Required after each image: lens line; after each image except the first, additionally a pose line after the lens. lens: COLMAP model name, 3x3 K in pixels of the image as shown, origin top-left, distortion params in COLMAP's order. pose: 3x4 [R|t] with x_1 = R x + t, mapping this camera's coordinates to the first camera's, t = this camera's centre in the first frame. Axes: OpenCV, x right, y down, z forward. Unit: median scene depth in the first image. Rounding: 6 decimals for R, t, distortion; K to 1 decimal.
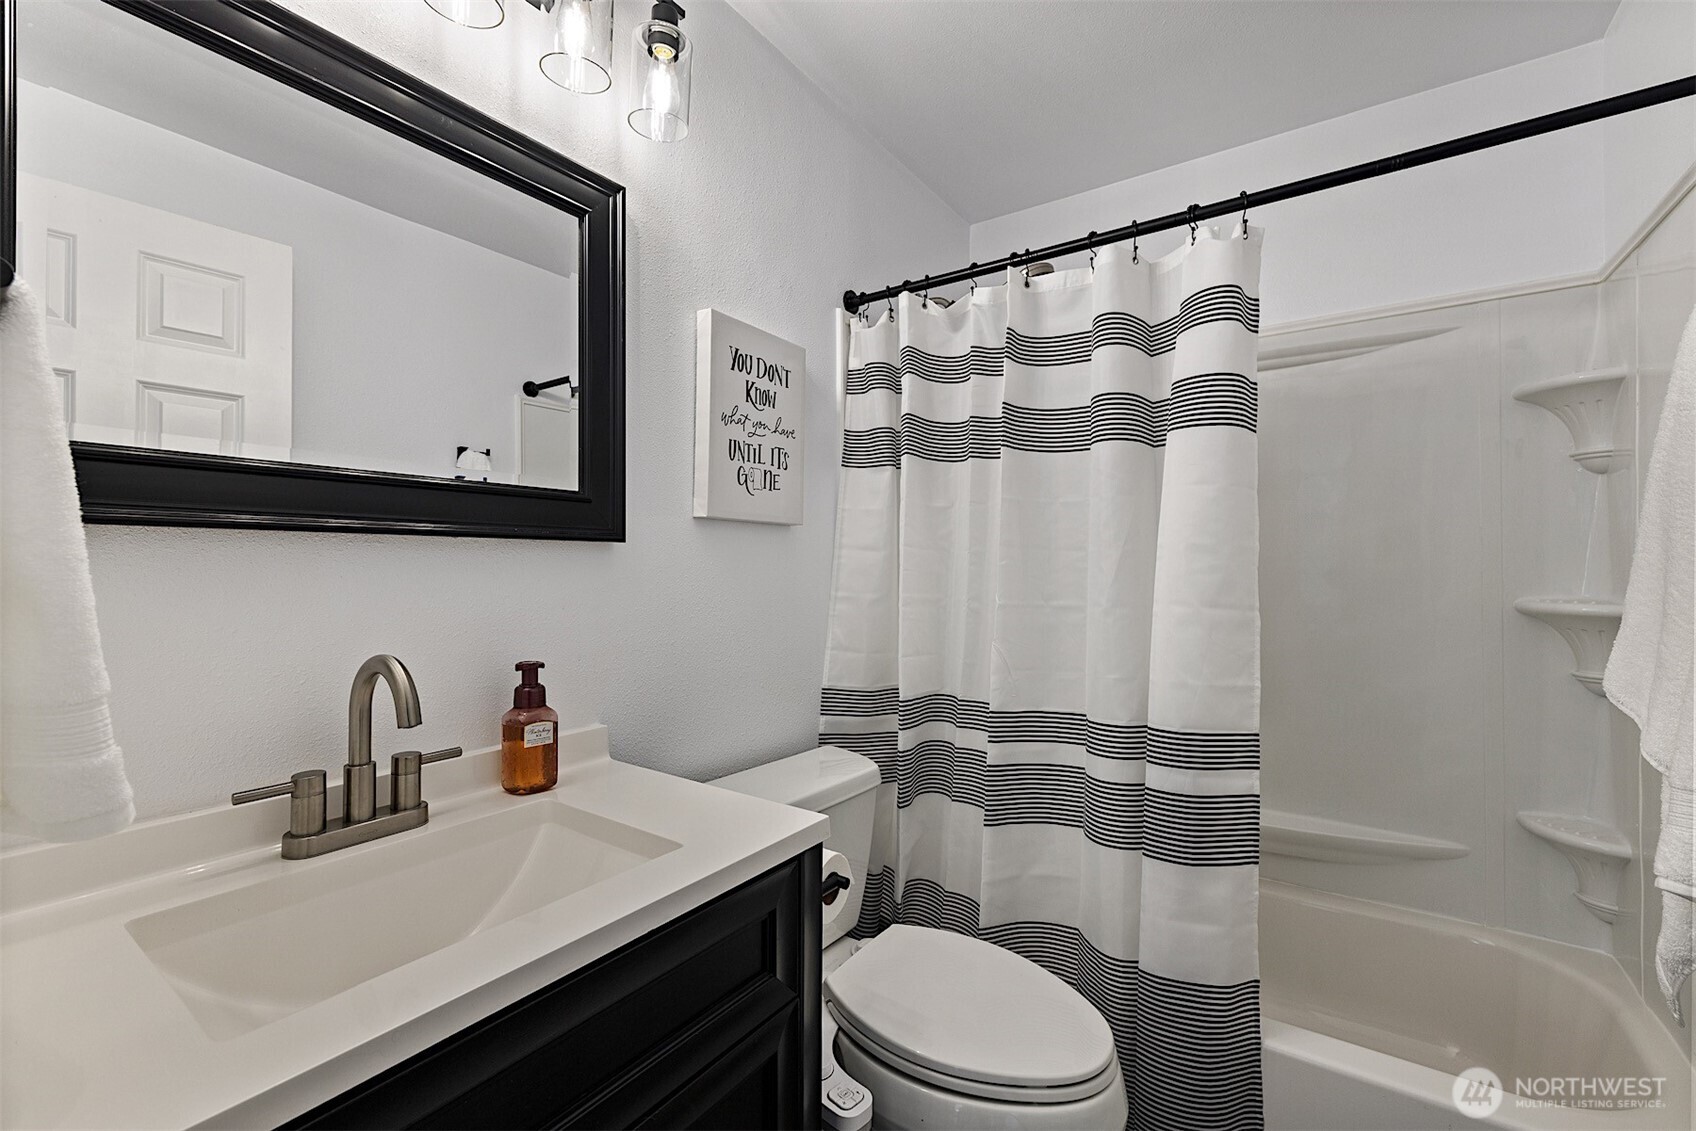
lens RADIAL K [[746.0, 0, 848.0], [0, 746.0, 565.5], [0, 0, 1]] dist [0.002878, -0.000218]
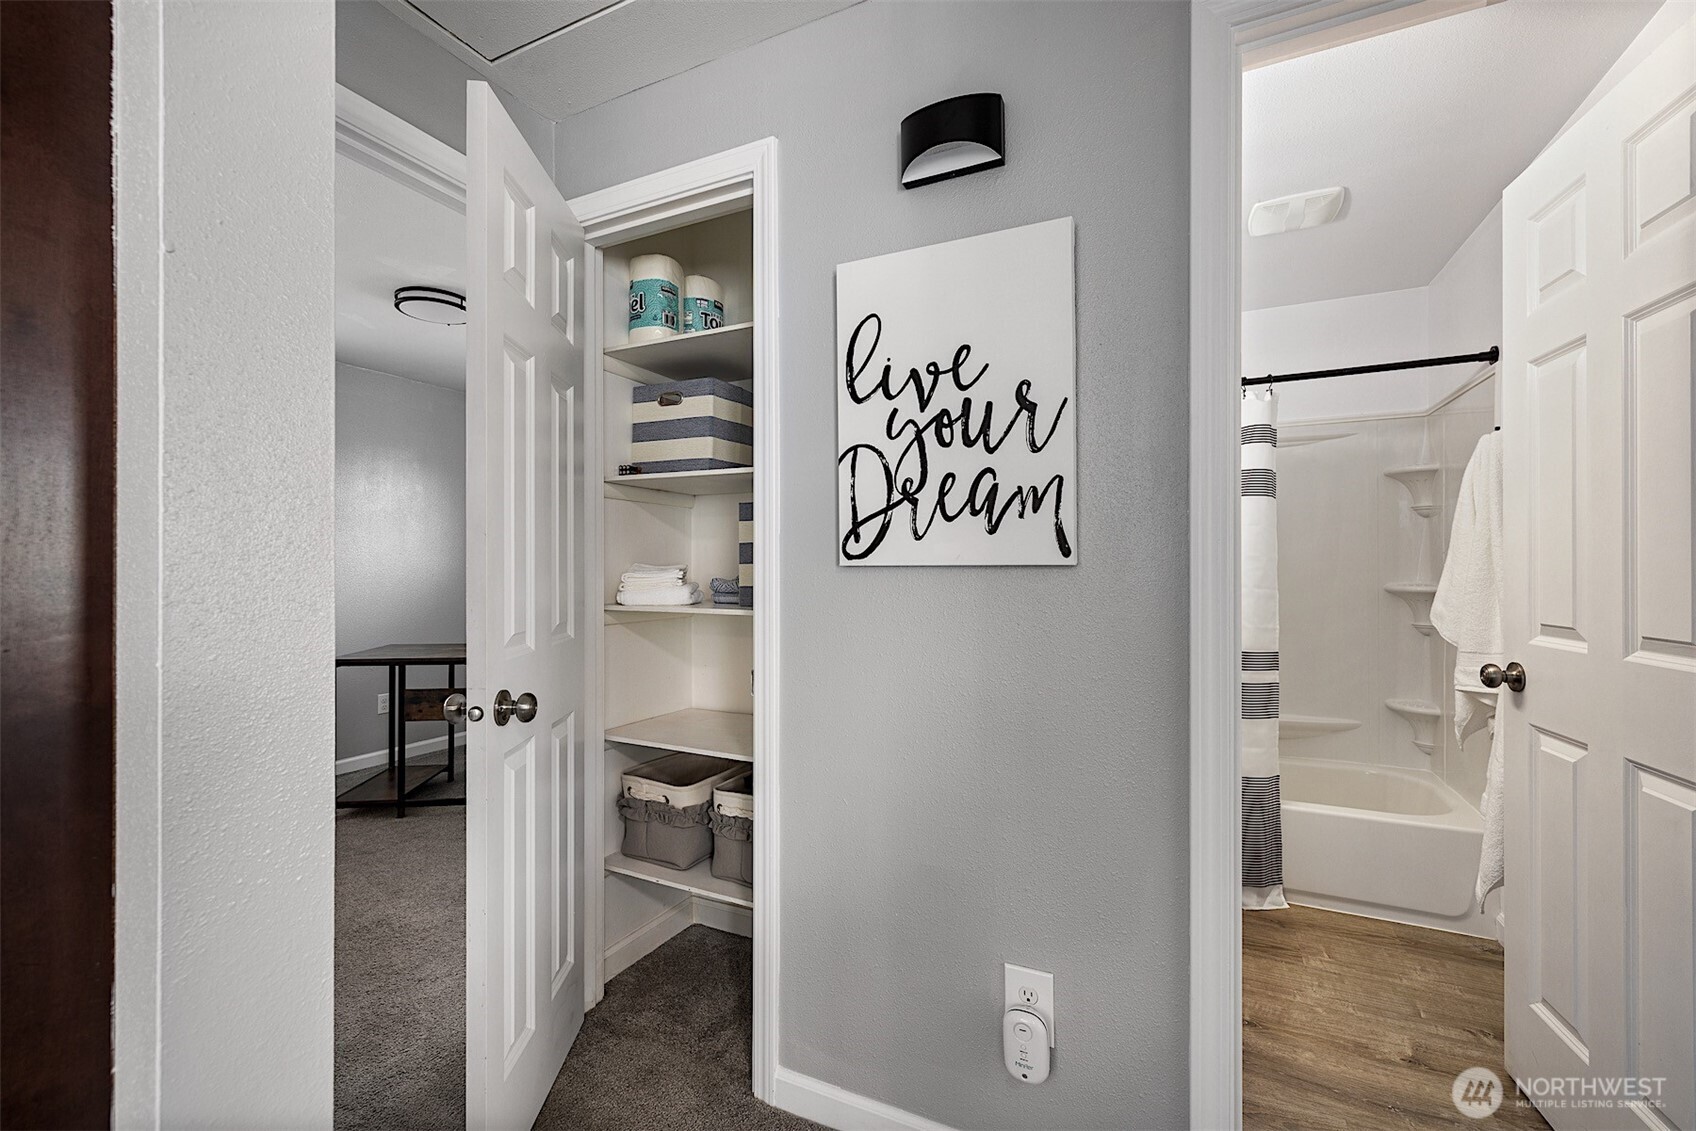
lens RADIAL K [[746.0, 0, 848.0], [0, 746.0, 565.5], [0, 0, 1]] dist [0.002878, -0.000218]
pose [[0.987901, -0.001573, 0.155077, -0.764090], [0.000981, 0.999992, 0.003893, -0.010522], [-0.155082, -0.003694, 0.987895, -0.670247]]
